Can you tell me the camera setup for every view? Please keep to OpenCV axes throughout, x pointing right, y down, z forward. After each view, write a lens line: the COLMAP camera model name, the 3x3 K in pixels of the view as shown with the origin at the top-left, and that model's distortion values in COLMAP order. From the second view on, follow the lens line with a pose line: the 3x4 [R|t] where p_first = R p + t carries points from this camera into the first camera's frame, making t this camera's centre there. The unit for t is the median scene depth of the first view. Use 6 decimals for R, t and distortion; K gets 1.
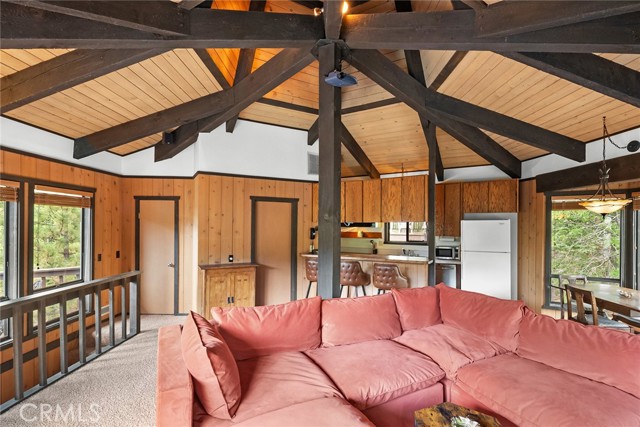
lens RADIAL K [[292.6, 0, 322.7], [0, 292.6, 224.2], [0, 0, 1]] dist [-0.000853, -0.000212]
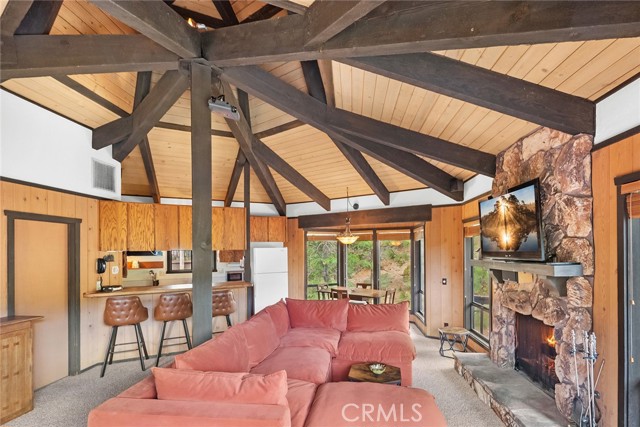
lens RADIAL K [[300.6, 0, 324.8], [0, 300.6, 250.2], [0, 0, 1]] dist [0.001727, 0.000050]
pose [[0.569358, -0.009717, 0.822032, -0.353314], [0.011587, 0.999926, 0.003794, -0.005039], [-0.822008, 0.007365, 0.569428, 0.072131]]
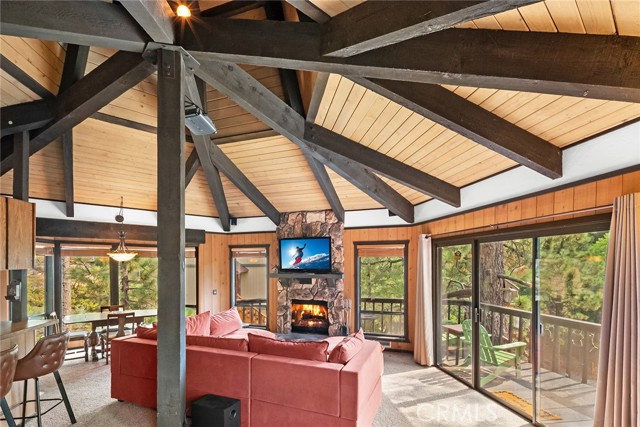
lens RADIAL K [[296.3, 0, 327.3], [0, 296.3, 264.2], [0, 0, 1]] dist [-0.000433, -0.000348]
pose [[-0.663226, -0.005753, 0.748397, -0.559511], [-0.001046, 0.999977, 0.006761, -0.020488], [-0.748418, 0.003701, -0.663217, 0.777481]]
